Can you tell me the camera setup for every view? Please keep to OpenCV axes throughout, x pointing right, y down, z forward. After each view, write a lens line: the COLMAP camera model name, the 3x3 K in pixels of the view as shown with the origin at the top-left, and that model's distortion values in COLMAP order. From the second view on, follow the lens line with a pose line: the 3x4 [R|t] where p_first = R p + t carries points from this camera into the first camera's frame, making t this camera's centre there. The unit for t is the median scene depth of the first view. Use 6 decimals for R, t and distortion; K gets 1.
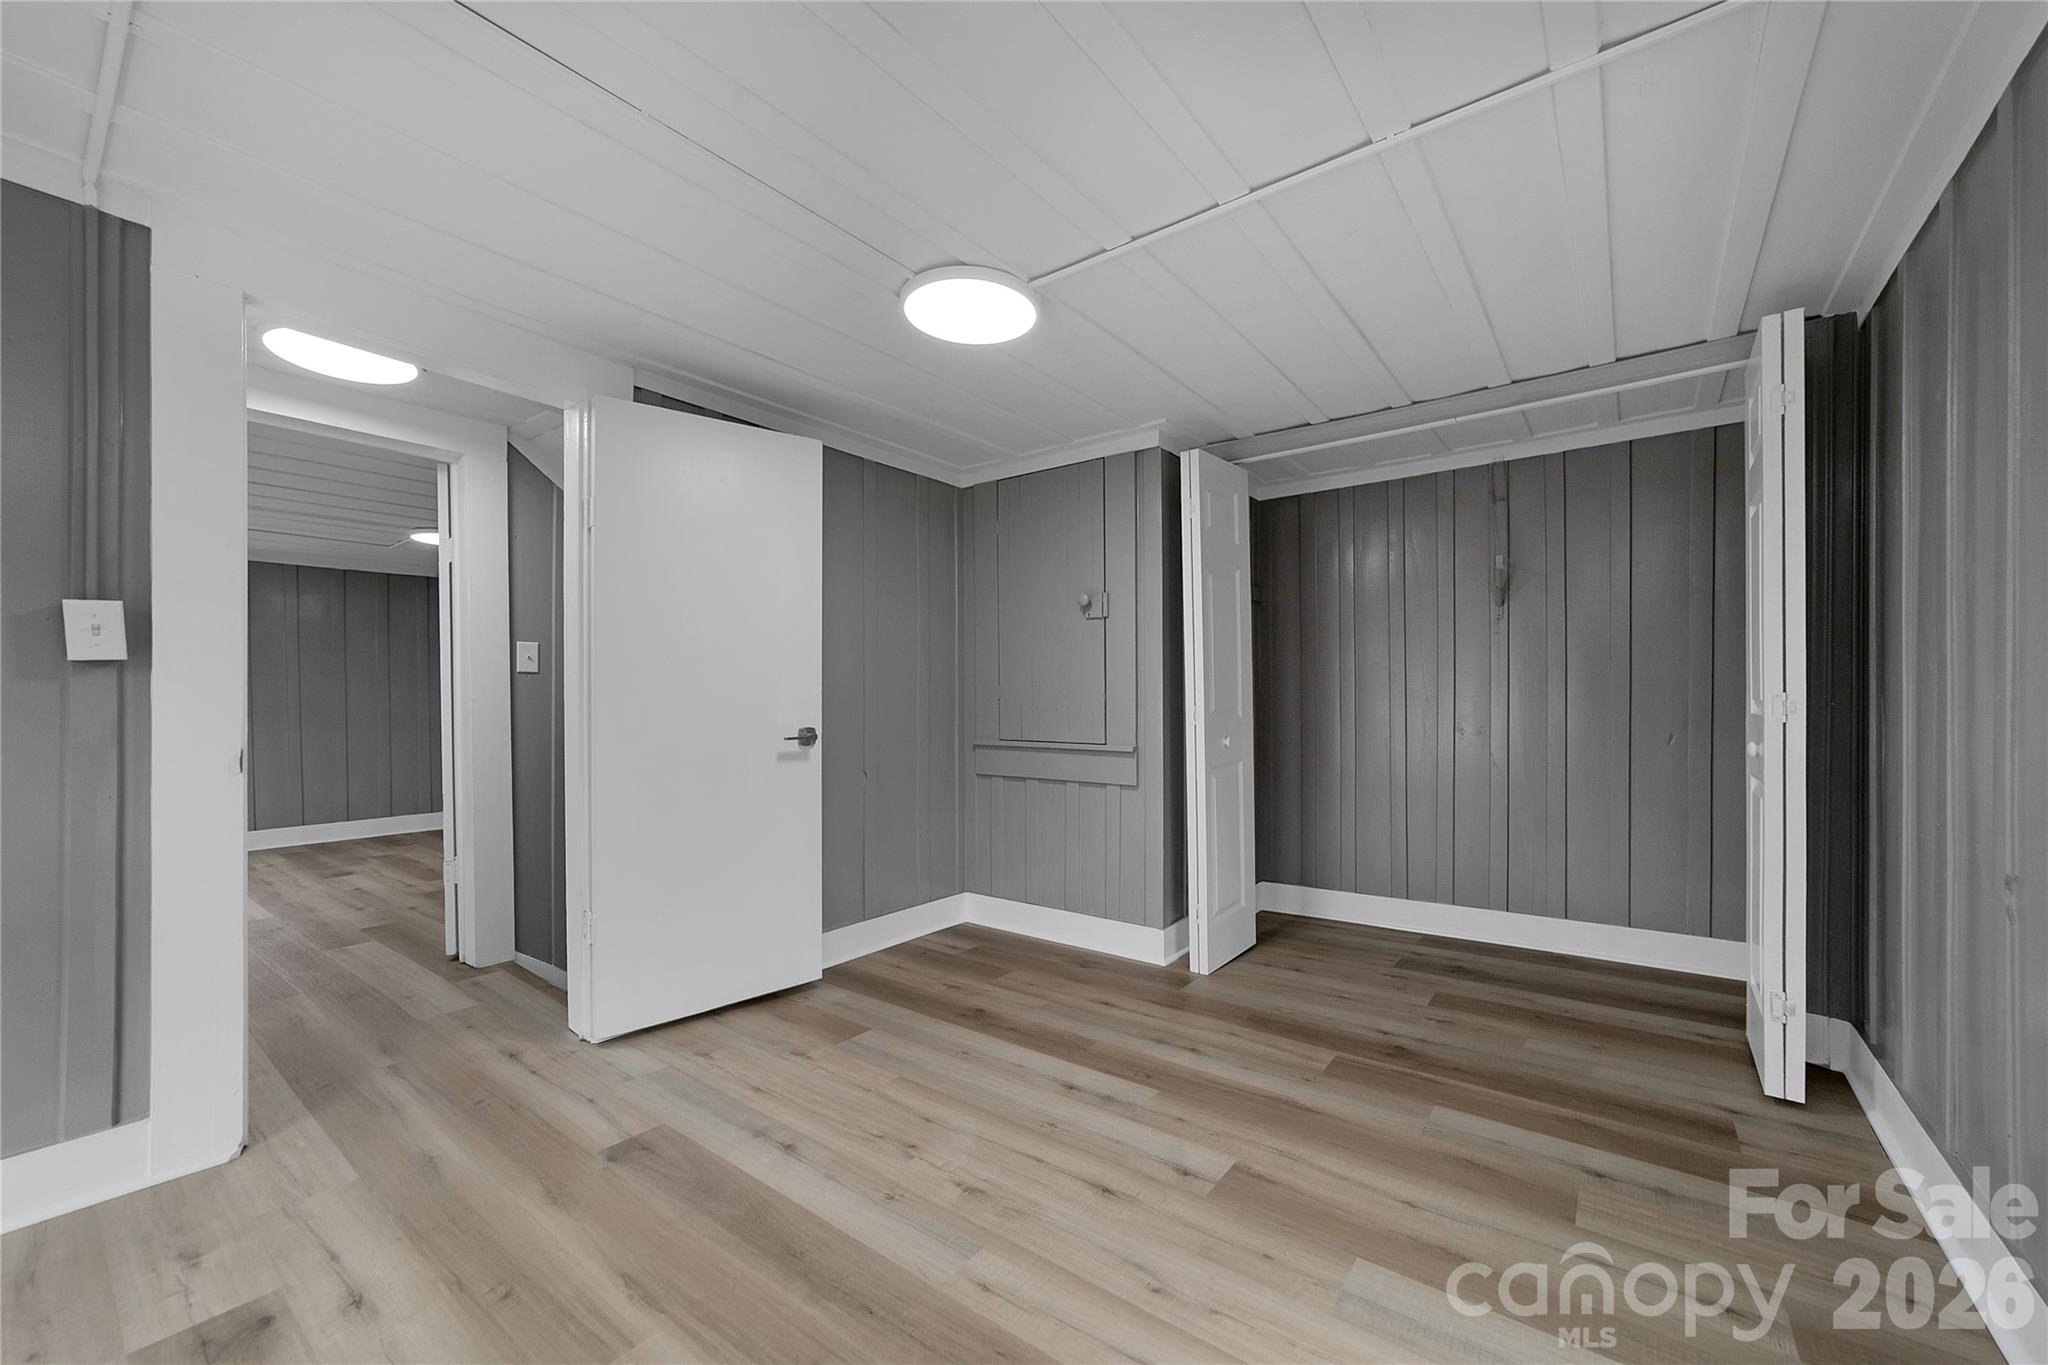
lens RADIAL K [[804.8, 0, 1030.0], [0, 804.8, 688.6], [0, 0, 1]] dist [-0.012622, 0.005033]
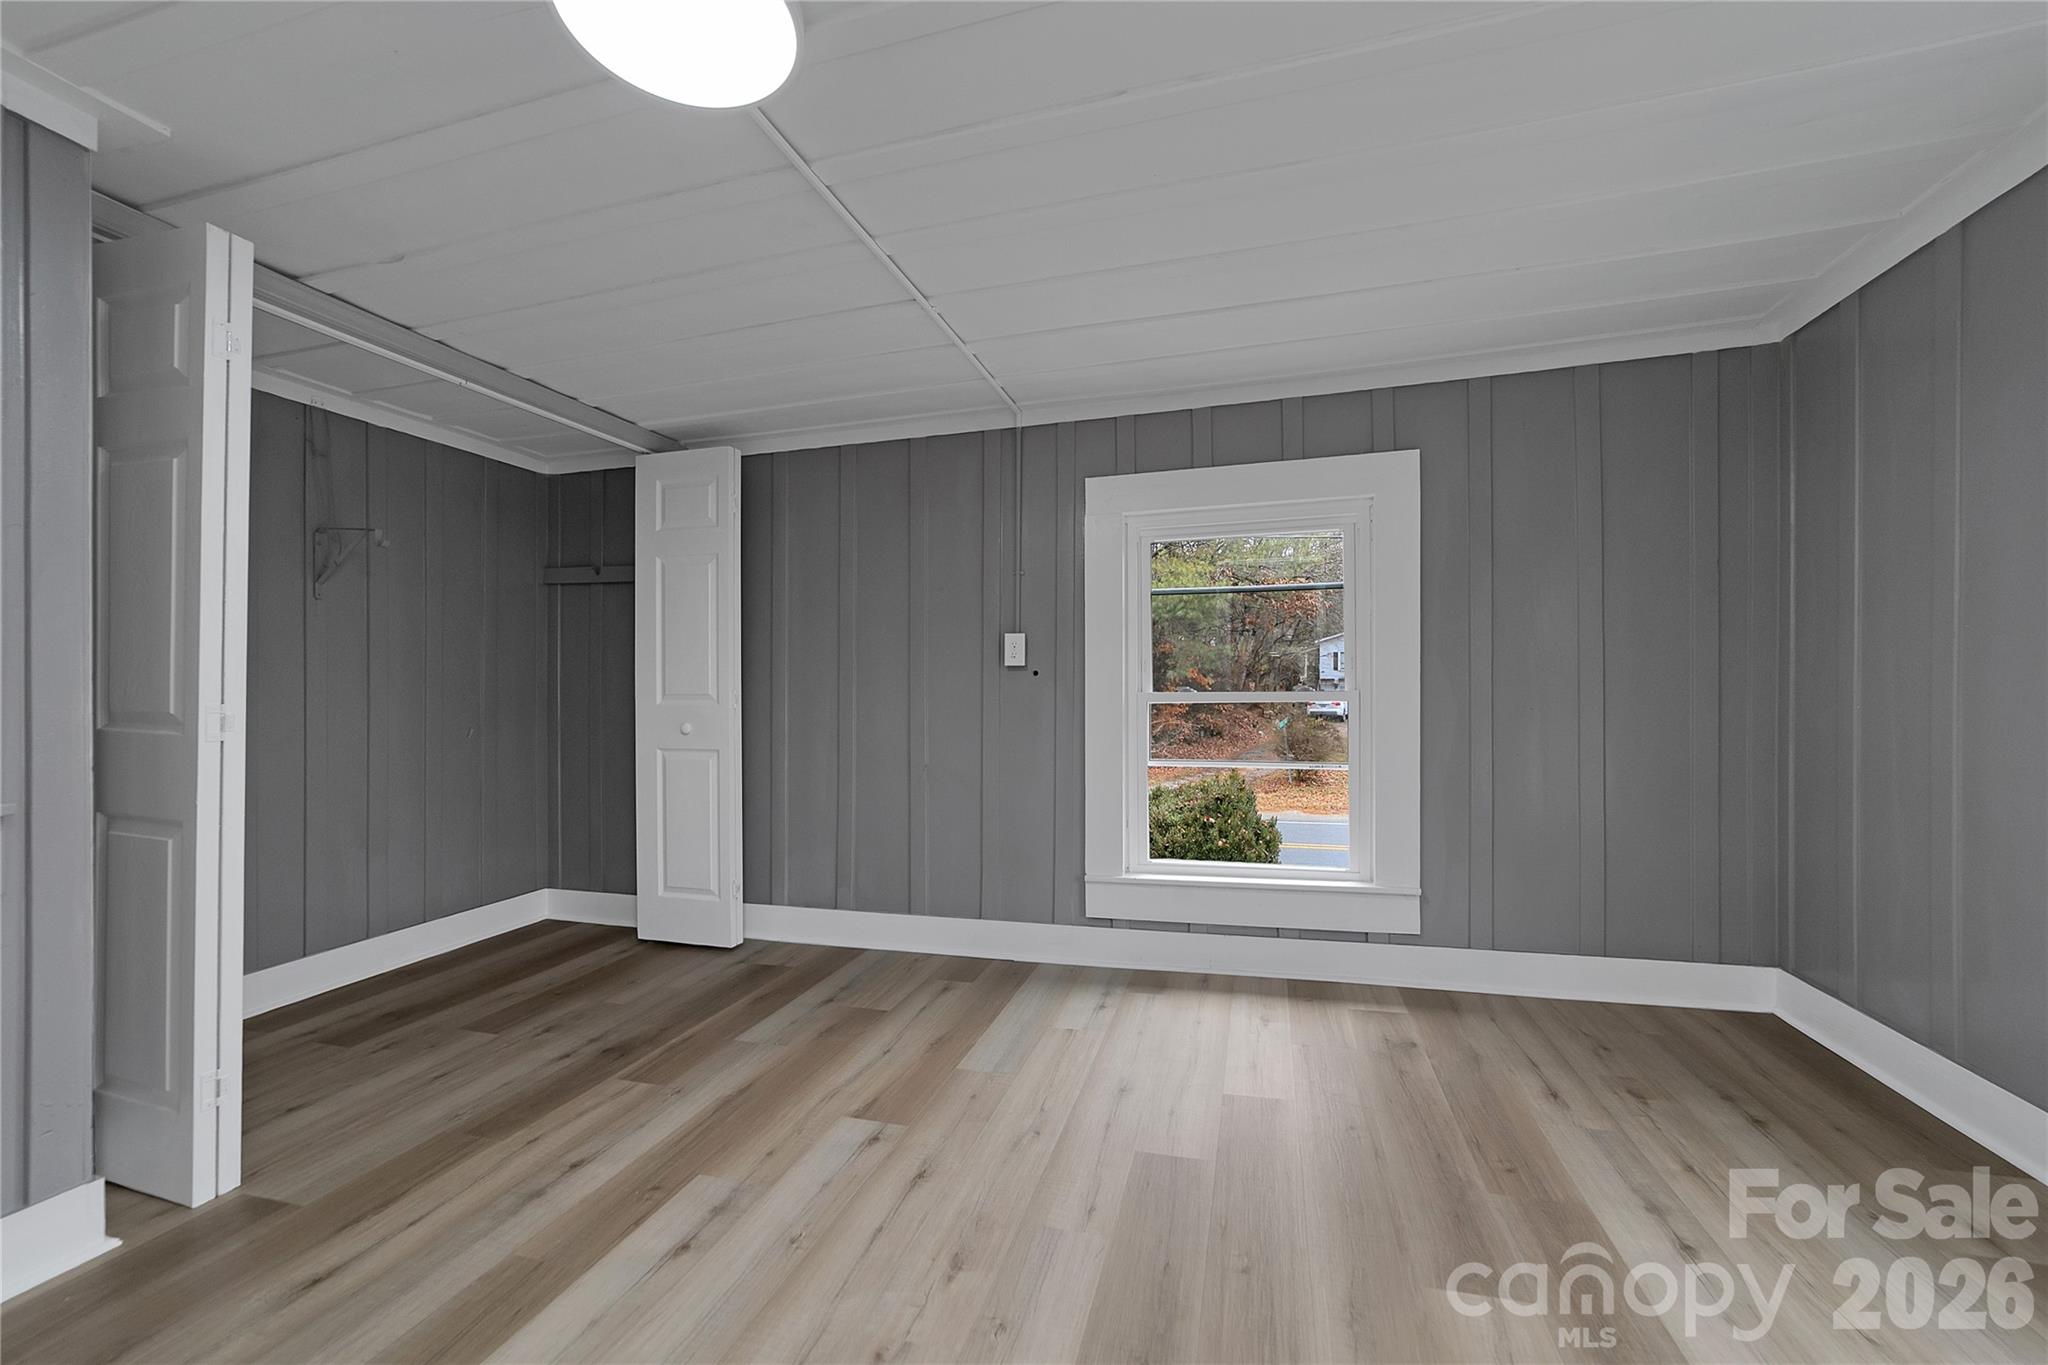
lens RADIAL K [[804.8, 0, 1026.9], [0, 804.8, 704.8], [0, 0, 1]] dist [-0.012622, 0.005033]
pose [[-0.349661, -0.010151, 0.936821, -0.649855], [0.000795, 0.999938, 0.011131, 0.019750], [-0.936876, 0.004637, -0.349632, 0.899798]]
